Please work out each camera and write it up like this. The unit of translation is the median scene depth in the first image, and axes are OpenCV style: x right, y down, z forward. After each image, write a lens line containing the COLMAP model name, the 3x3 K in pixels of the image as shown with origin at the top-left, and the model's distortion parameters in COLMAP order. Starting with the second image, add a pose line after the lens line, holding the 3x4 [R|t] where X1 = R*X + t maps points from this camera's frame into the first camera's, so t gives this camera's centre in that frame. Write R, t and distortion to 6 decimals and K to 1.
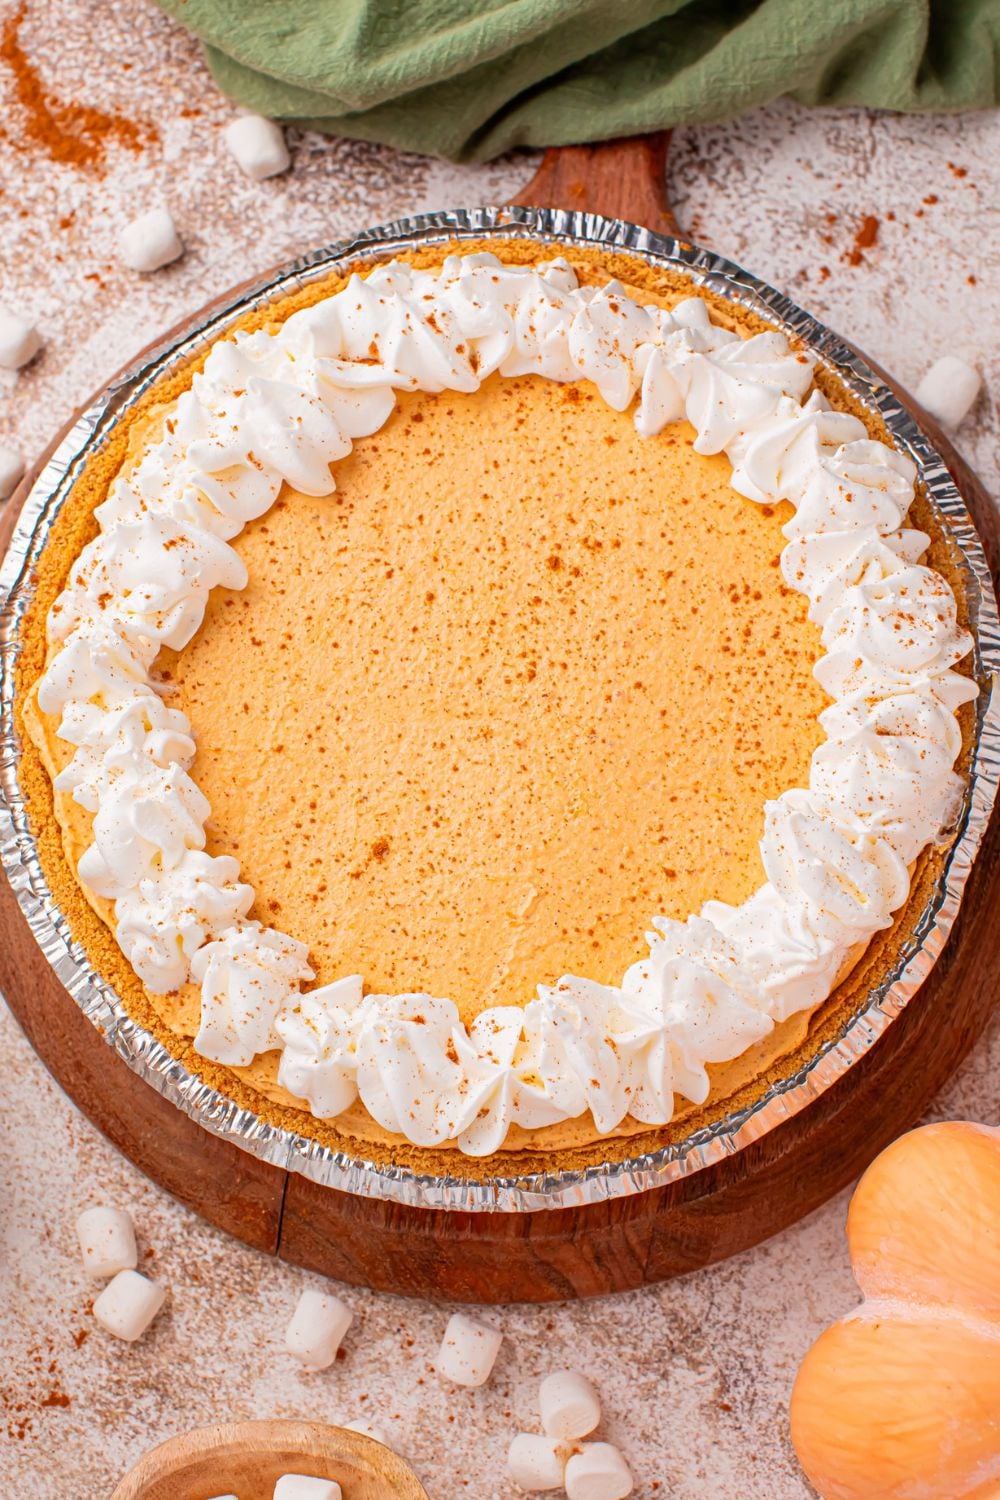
lens RADIAL K [[2466.4, 0, 500.3], [0, 2466.4, 746.6], [0, 0, 1]] dist [-0.089062, 0.000000]
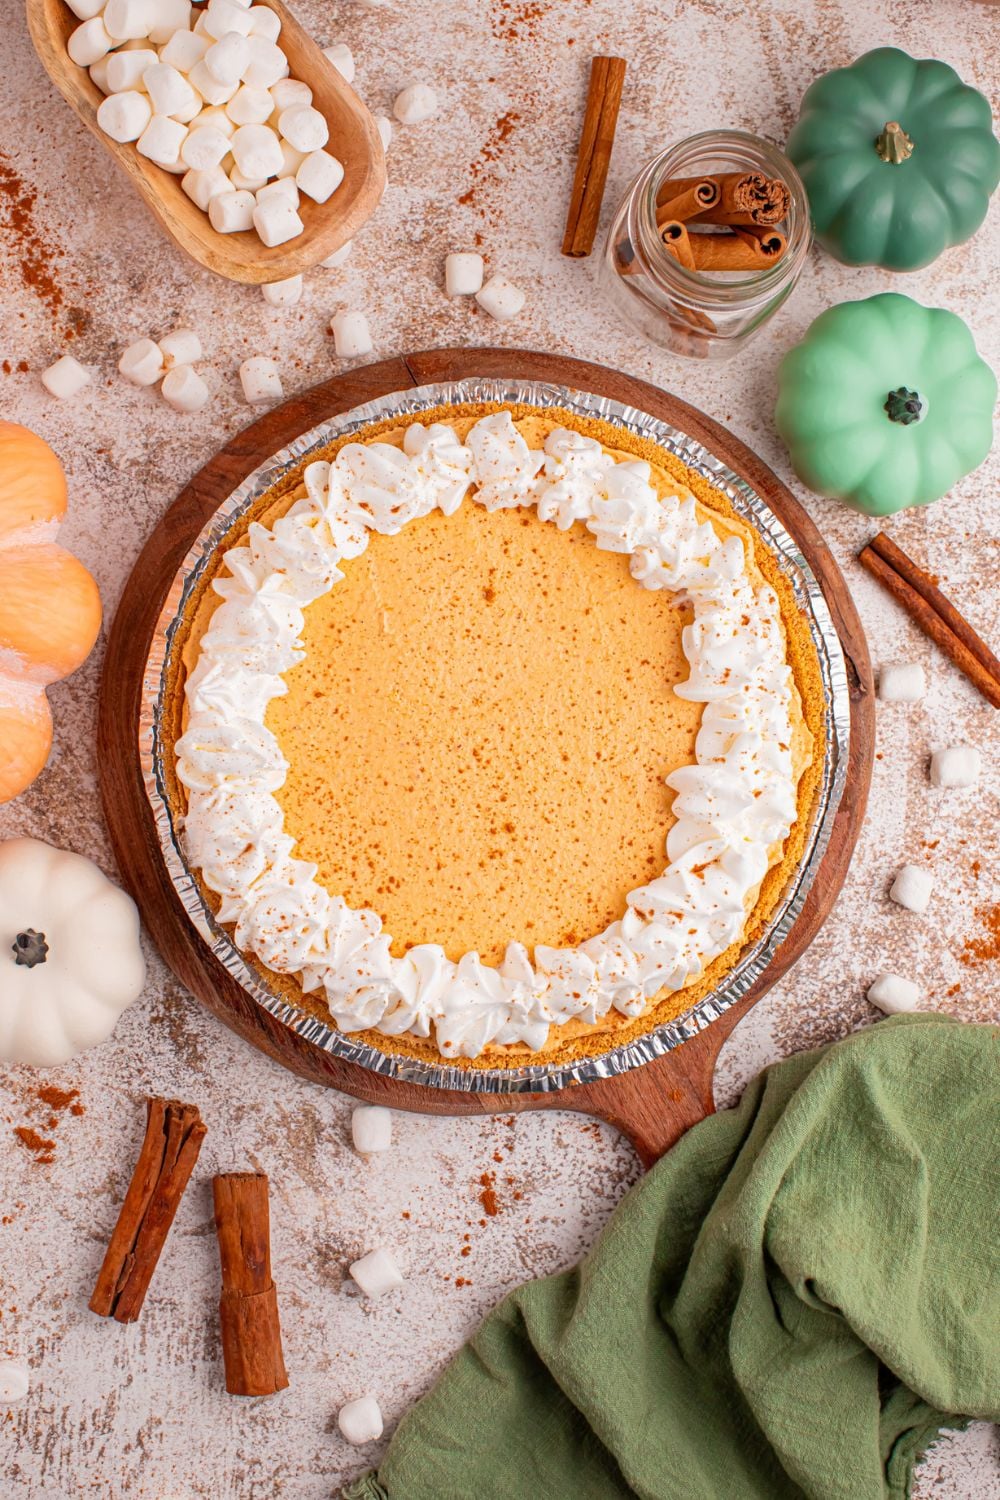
lens RADIAL K [[2114.0, 0, 486.0], [0, 2114.0, 740.2], [0, 0, 1]] dist [-0.056605, 0.000000]
pose [[-0.813228, 0.581933, -0.003827, 0.007900], [-0.569724, -0.794791, 0.209099, -0.281897], [0.118640, 0.172226, 0.977887, -0.210850]]
